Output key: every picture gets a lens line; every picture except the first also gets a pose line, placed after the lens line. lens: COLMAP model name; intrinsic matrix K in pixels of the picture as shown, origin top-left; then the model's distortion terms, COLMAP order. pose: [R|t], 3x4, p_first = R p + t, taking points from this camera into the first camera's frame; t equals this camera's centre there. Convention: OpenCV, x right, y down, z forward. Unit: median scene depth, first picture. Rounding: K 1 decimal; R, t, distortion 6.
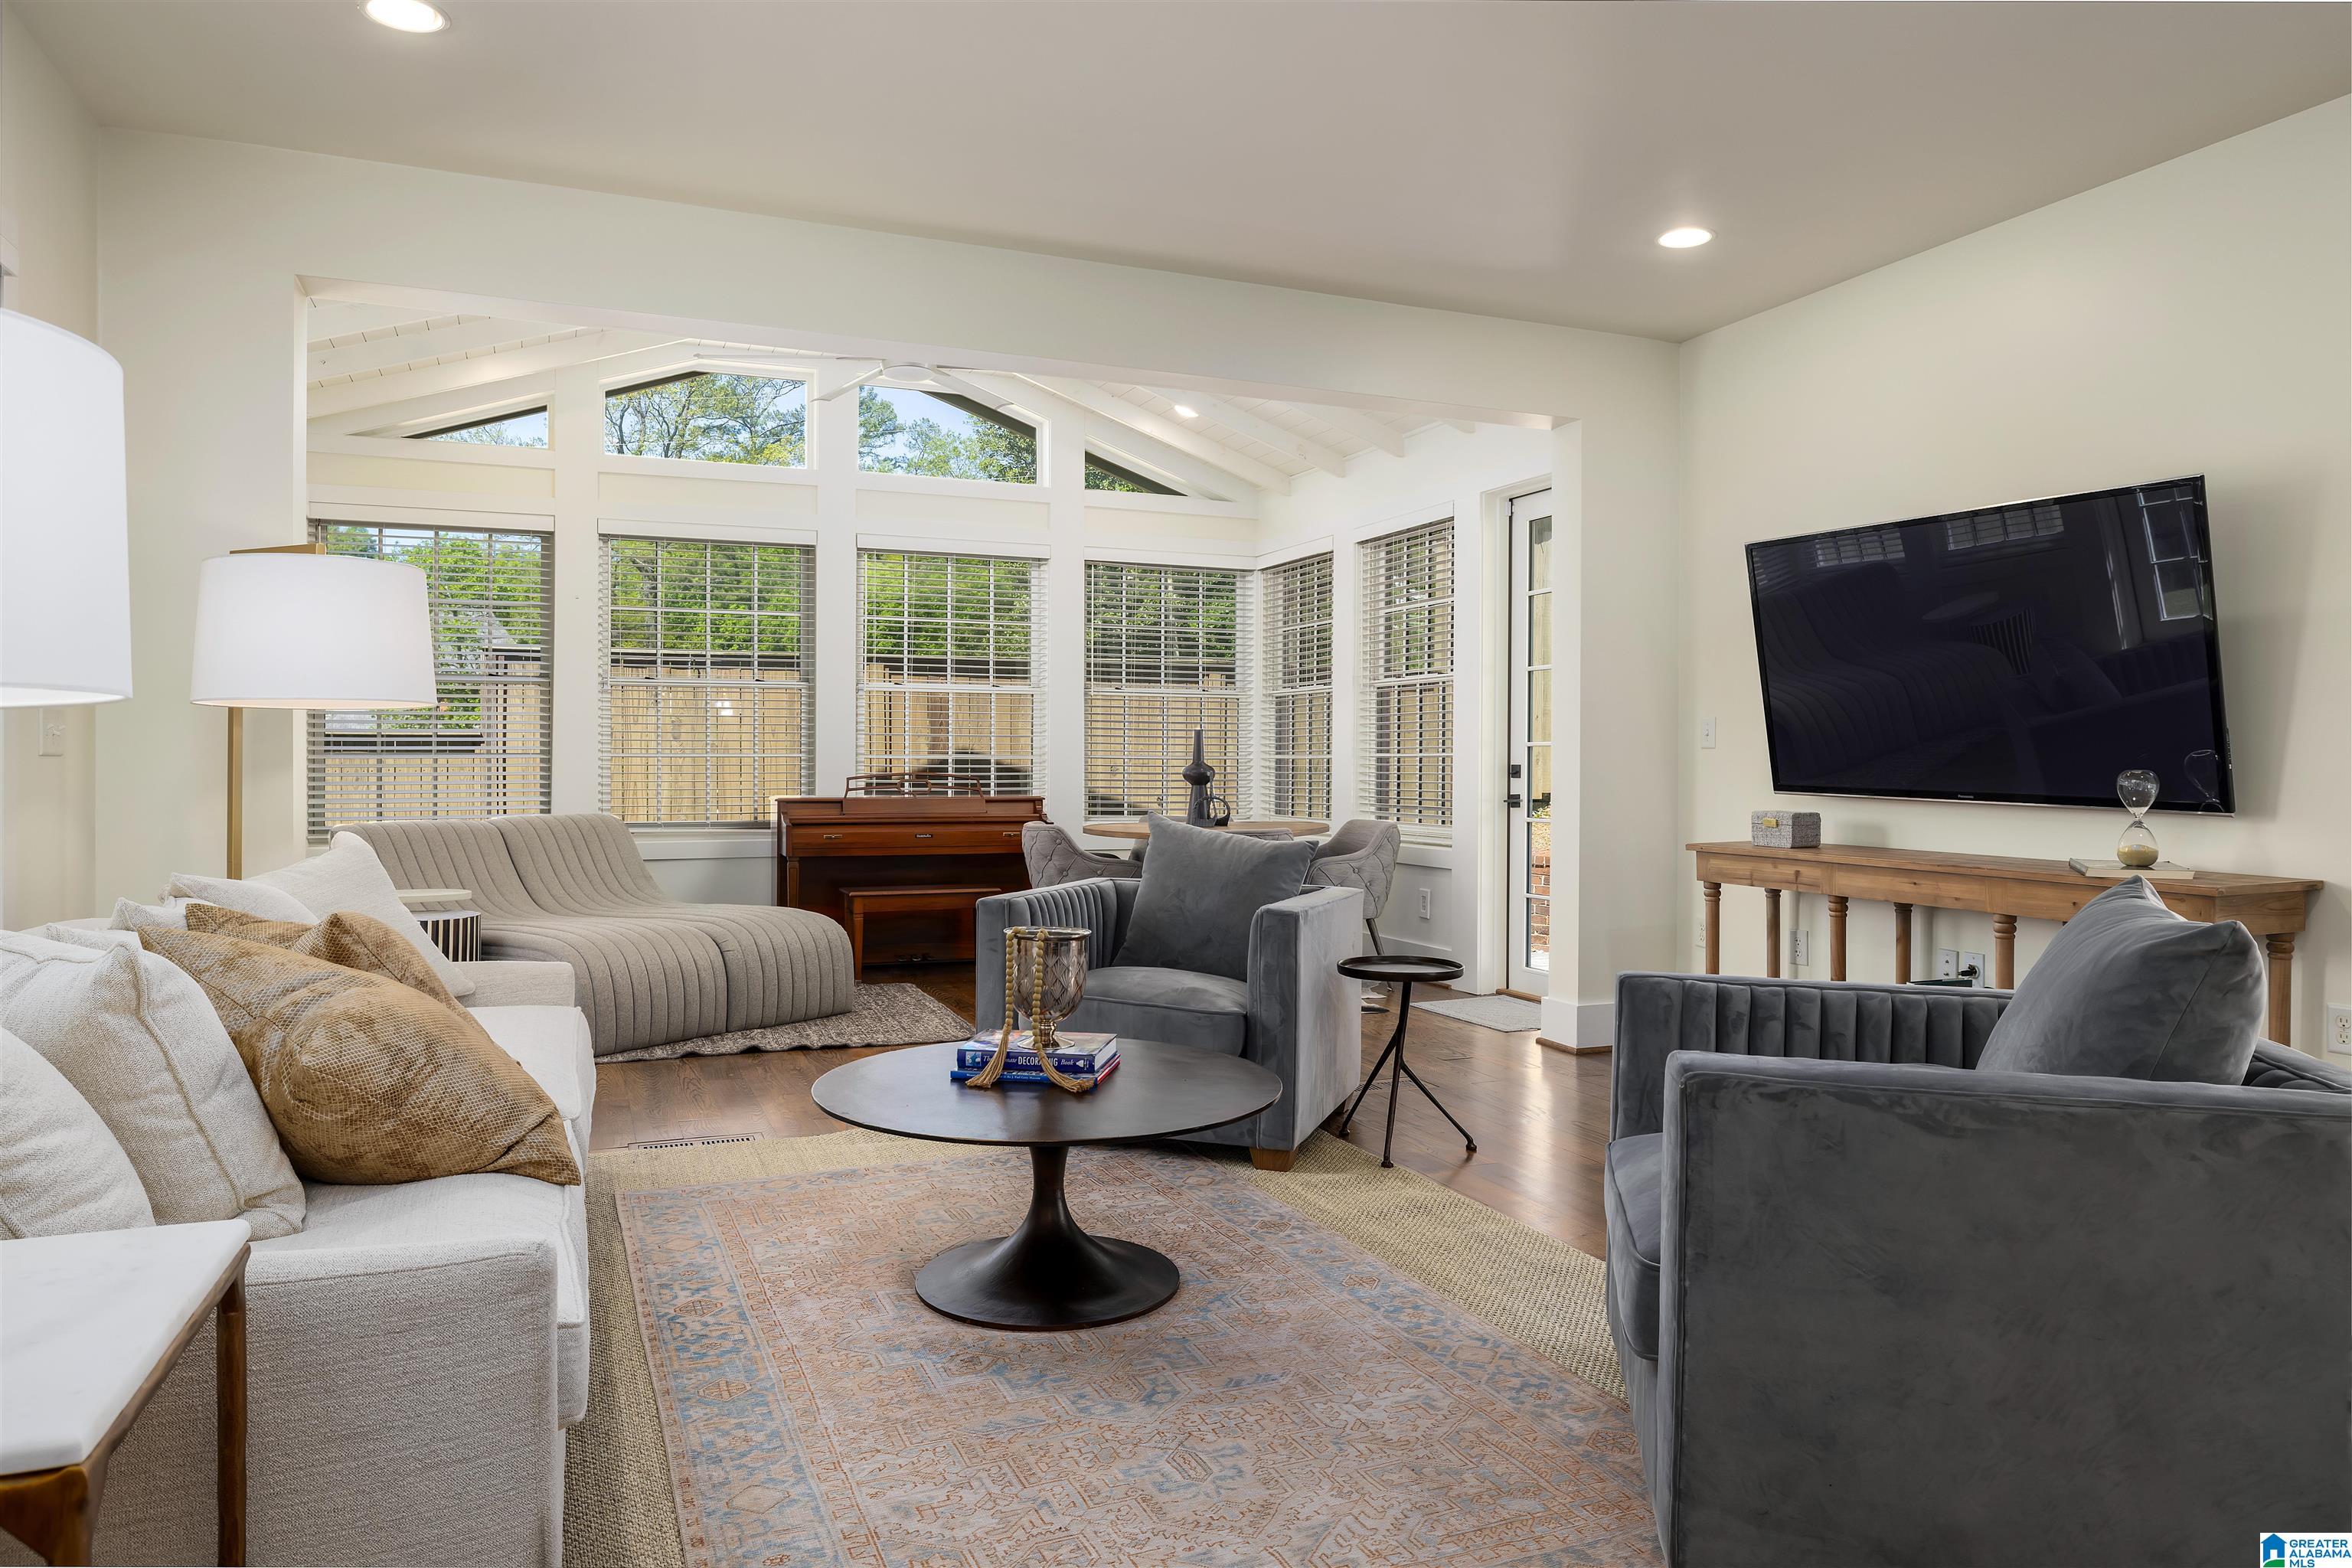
lens RADIAL K [[1462.8, 0, 1176.0], [0, 1462.8, 784.0], [0, 0, 1]] dist [-0.003245, 0.001660]
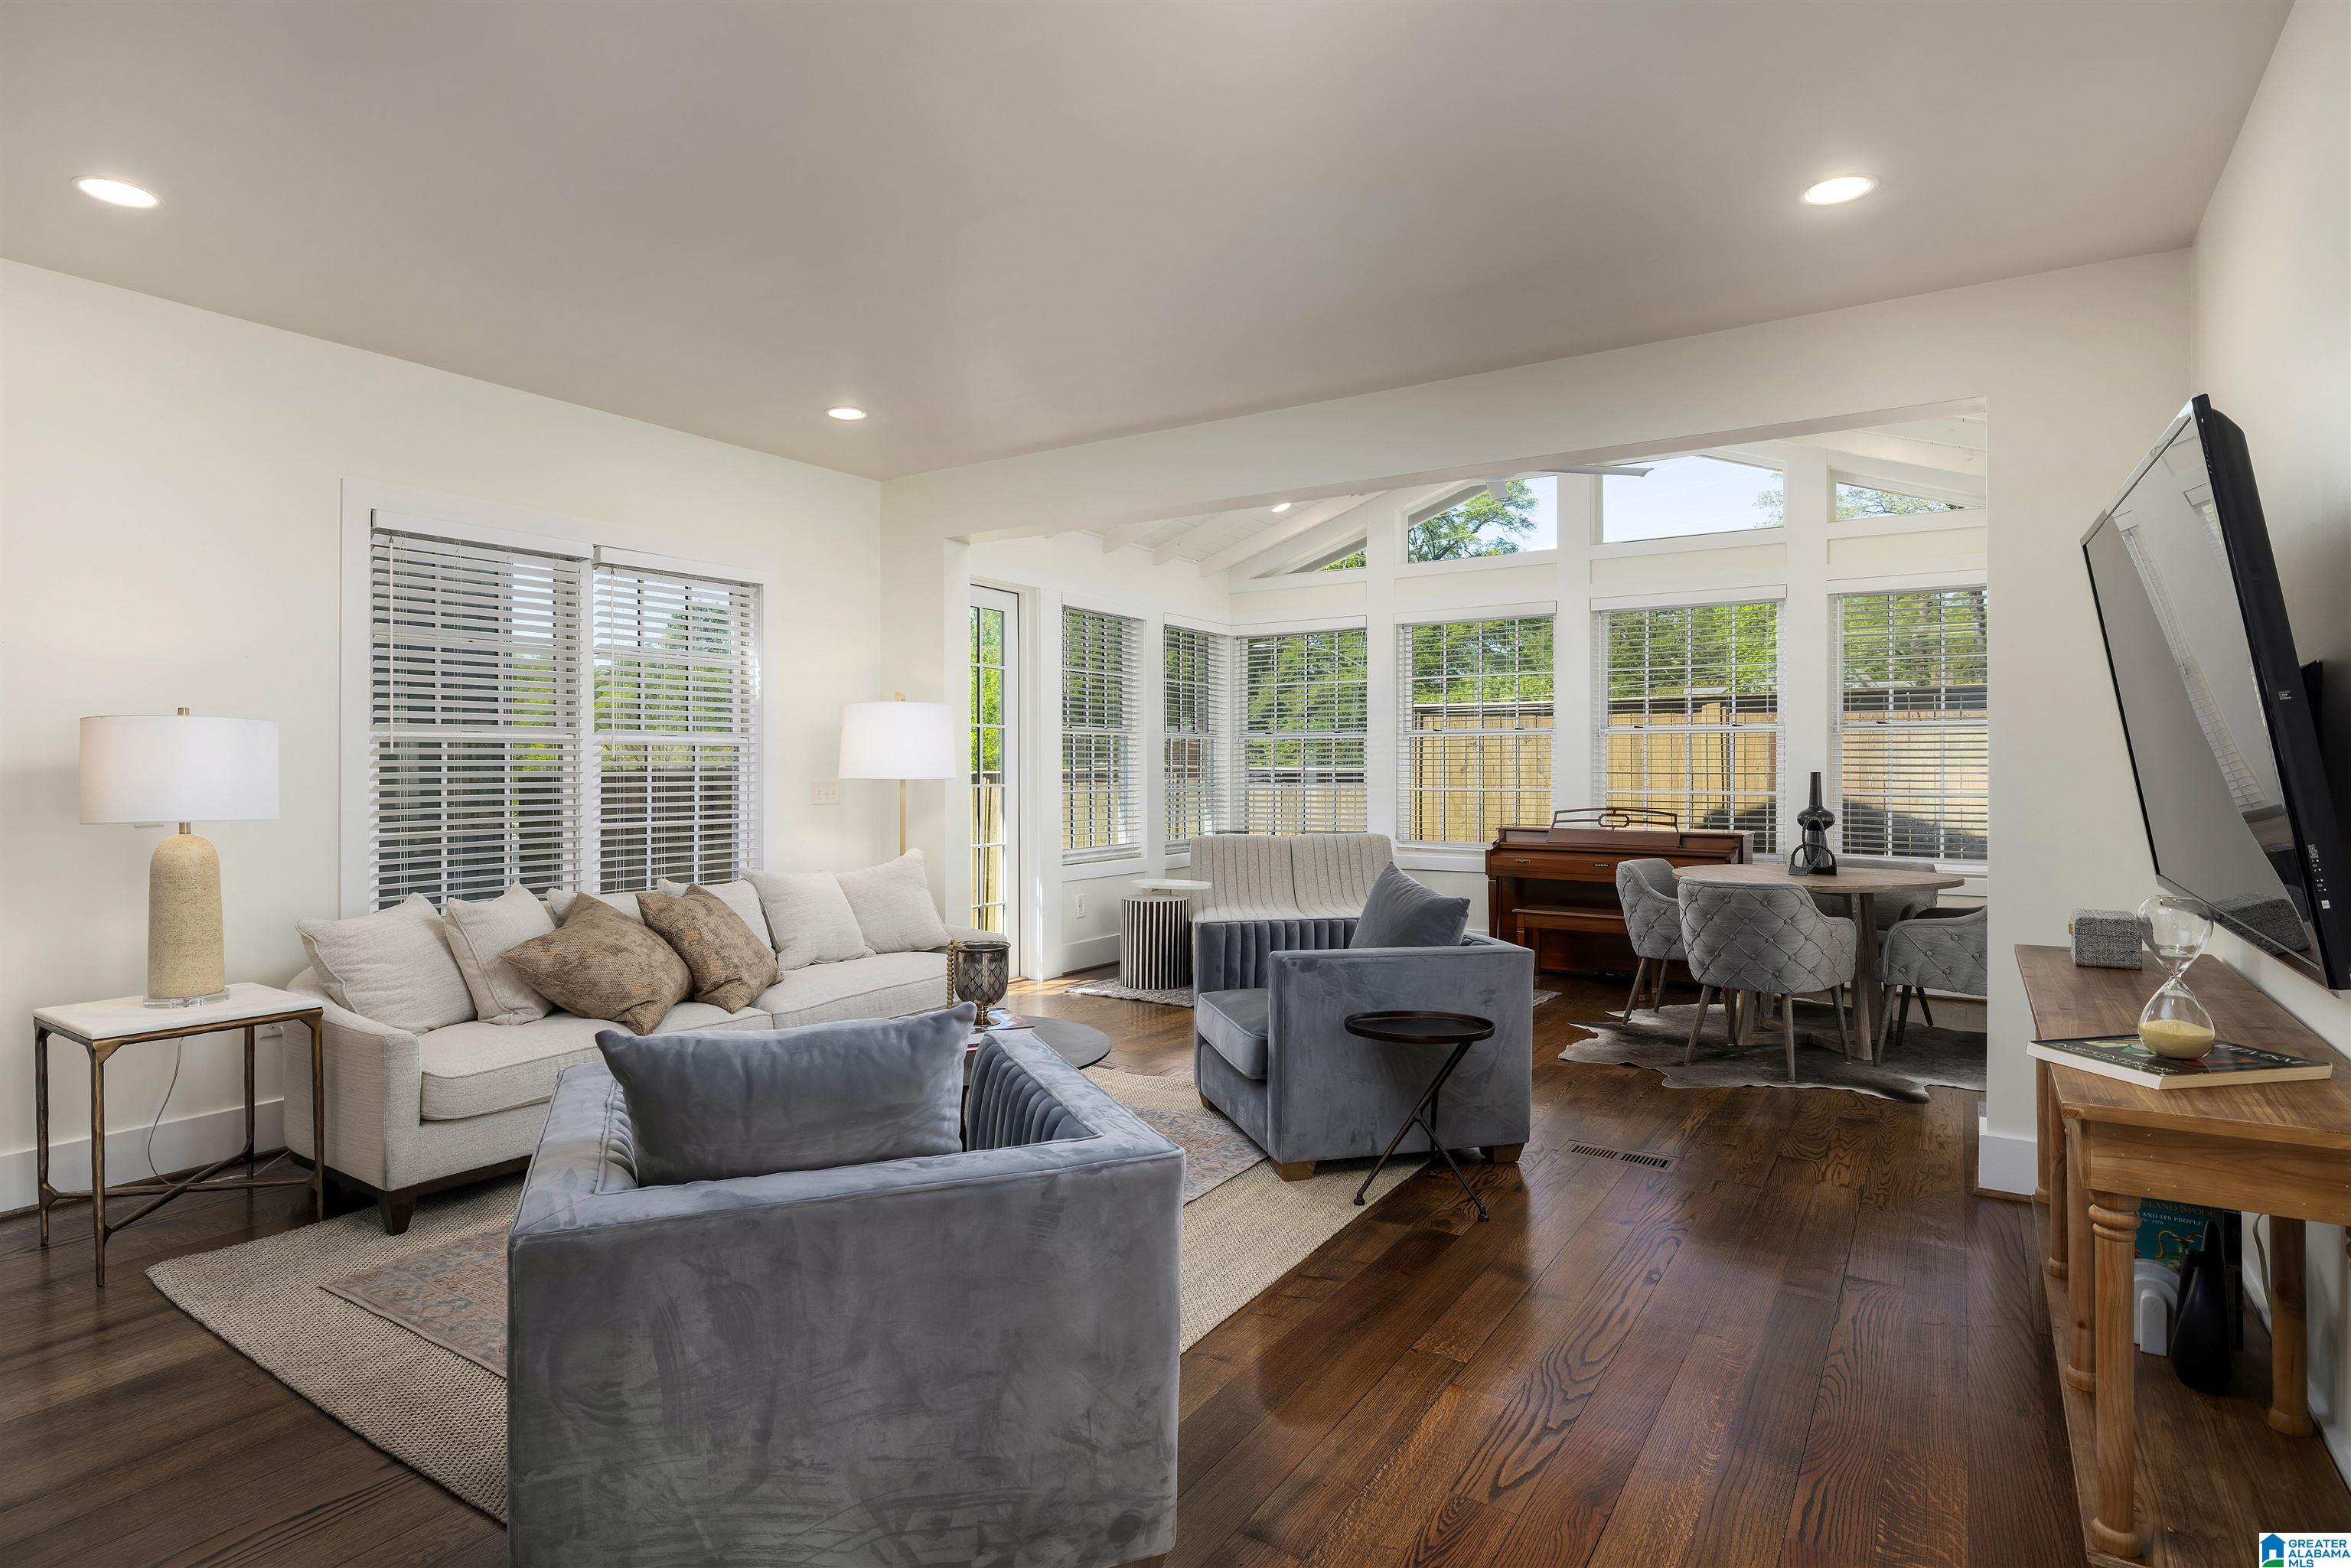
lens RADIAL K [[1239.5, 0, 1178.8], [0, 1239.5, 791.8], [0, 0, 1]] dist [0.001320, 0.000097]
pose [[0.563634, 0.013659, -0.825912, 0.843124], [-0.009183, 0.999905, 0.010270, -0.053501], [0.825973, 0.001796, 0.563706, 0.378890]]
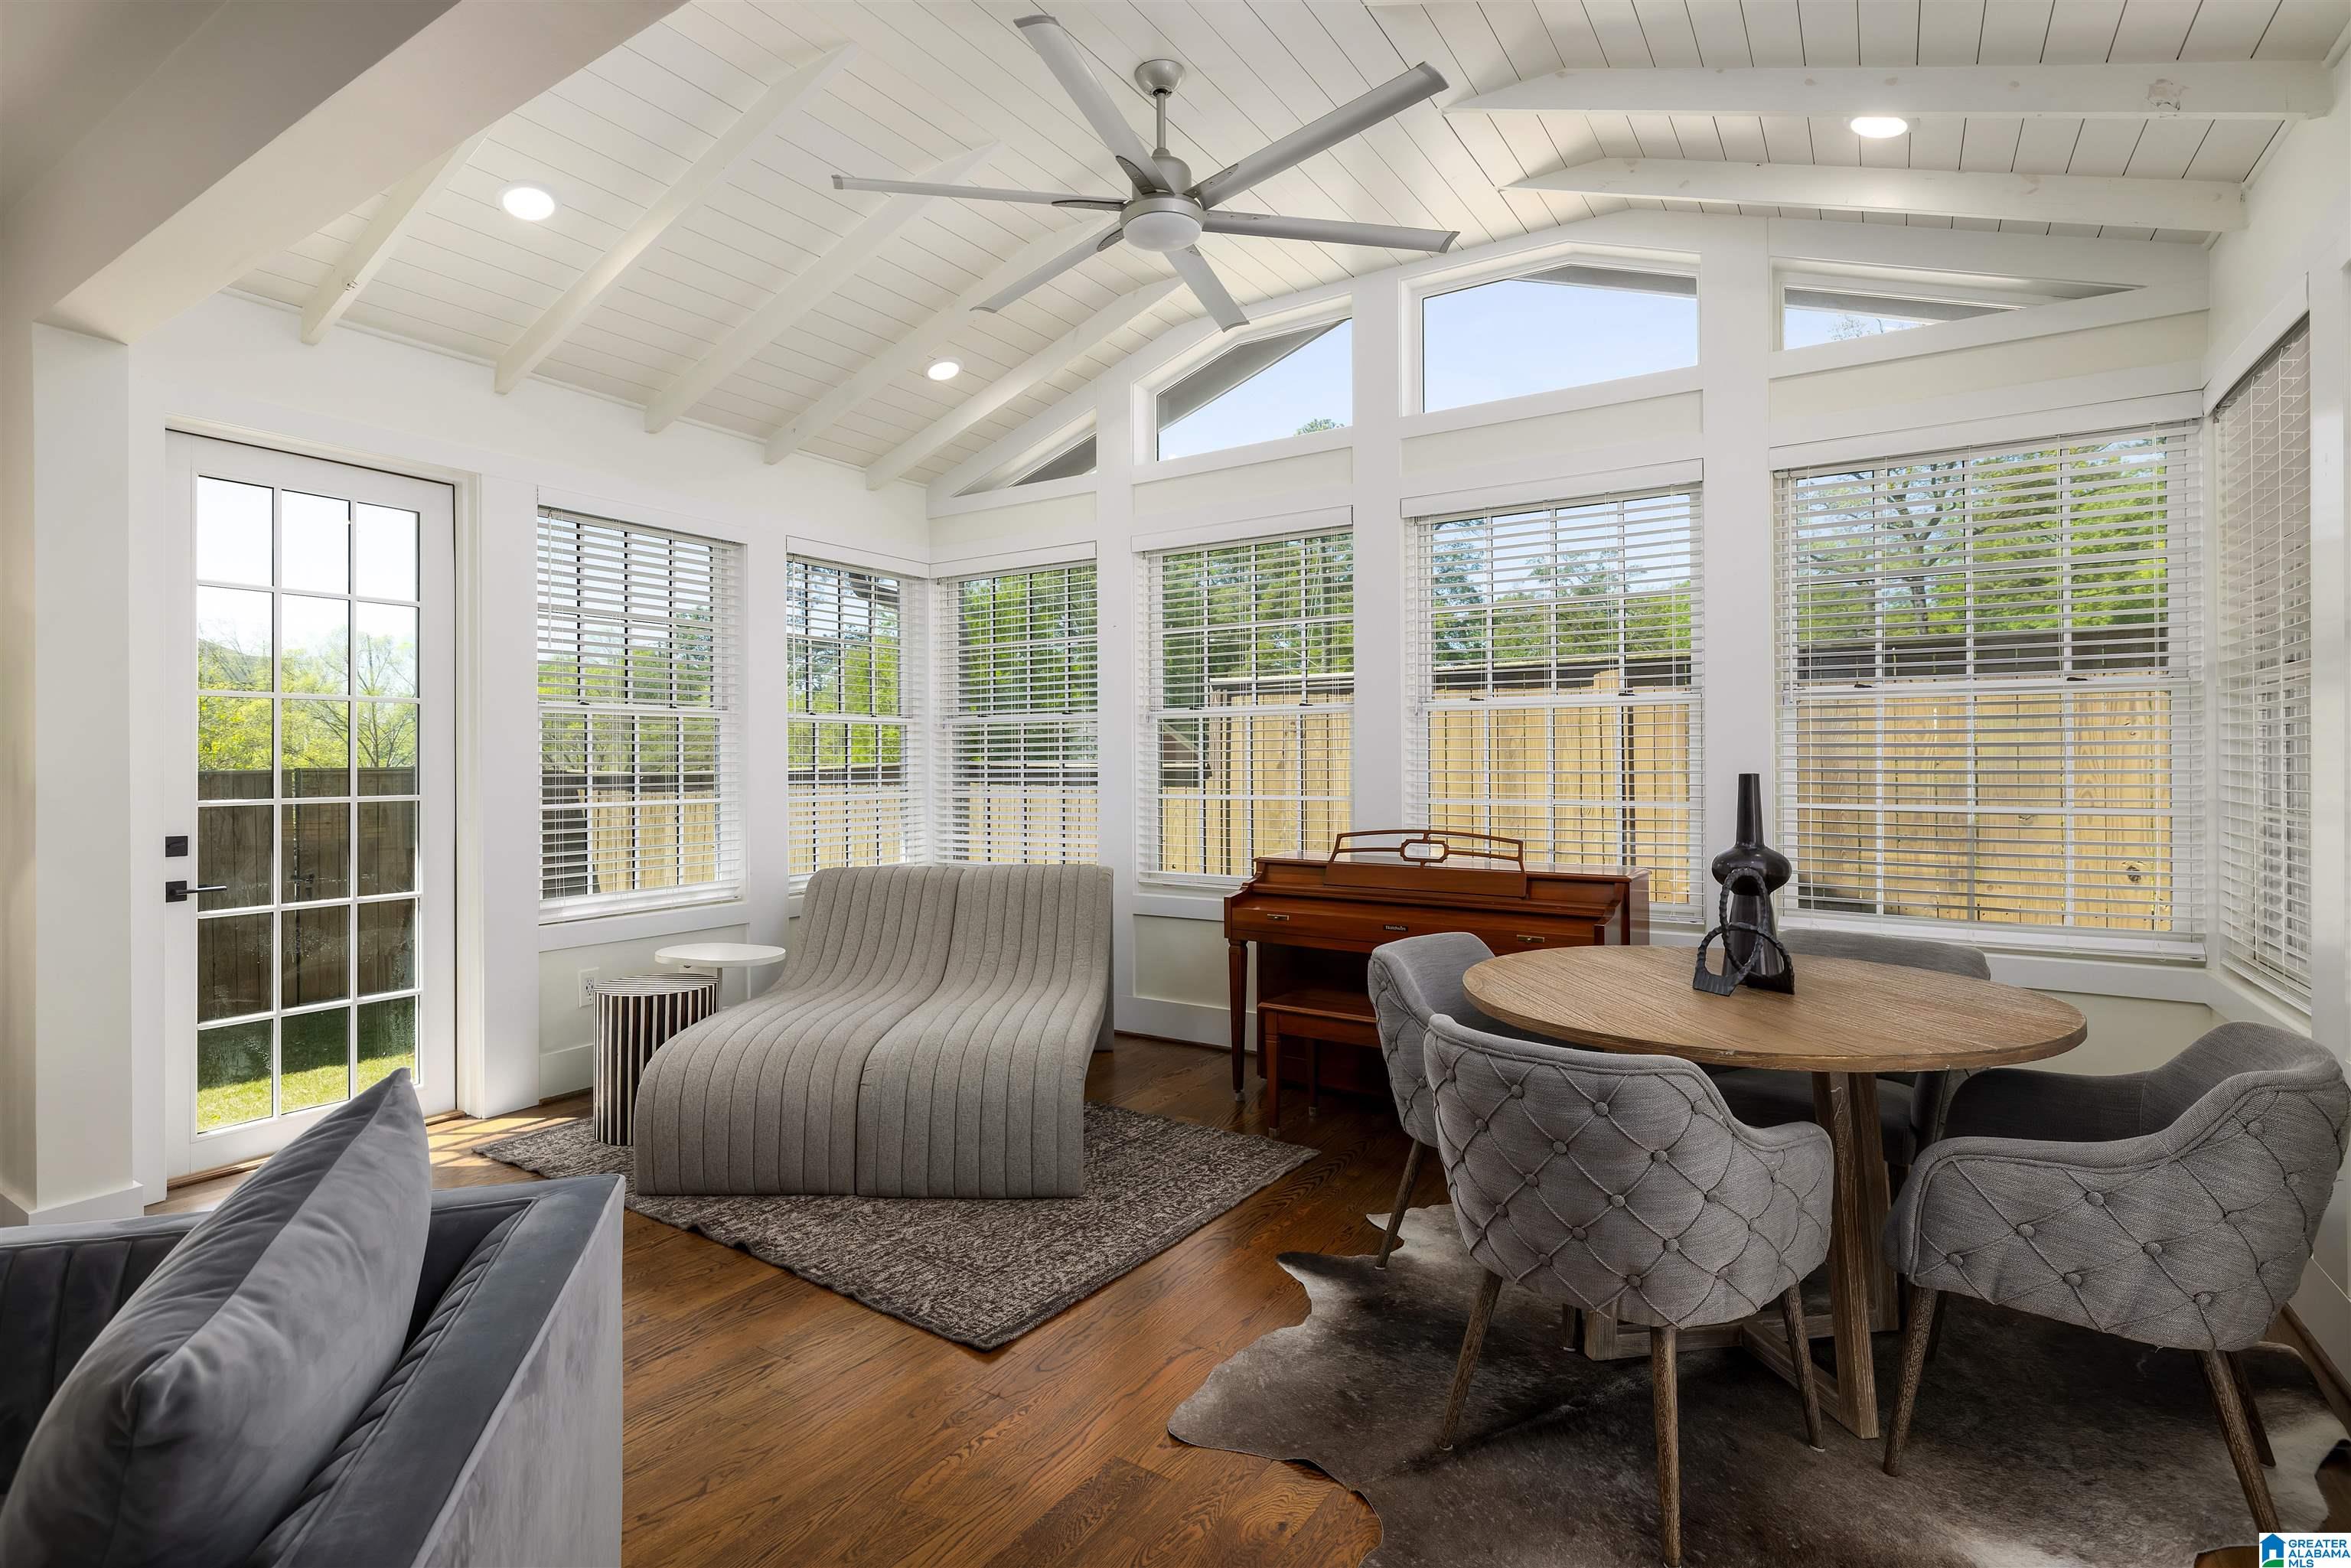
lens RADIAL K [[1146.2, 0, 1172.6], [0, 1146.2, 765.2], [0, 0, 1]] dist [-0.000141, 0.000612]
pose [[0.558140, -0.000512, -0.829747, 0.404939], [-0.008306, 0.999946, -0.006204, -0.068369], [0.829705, 0.010354, 0.558105, 1.211105]]
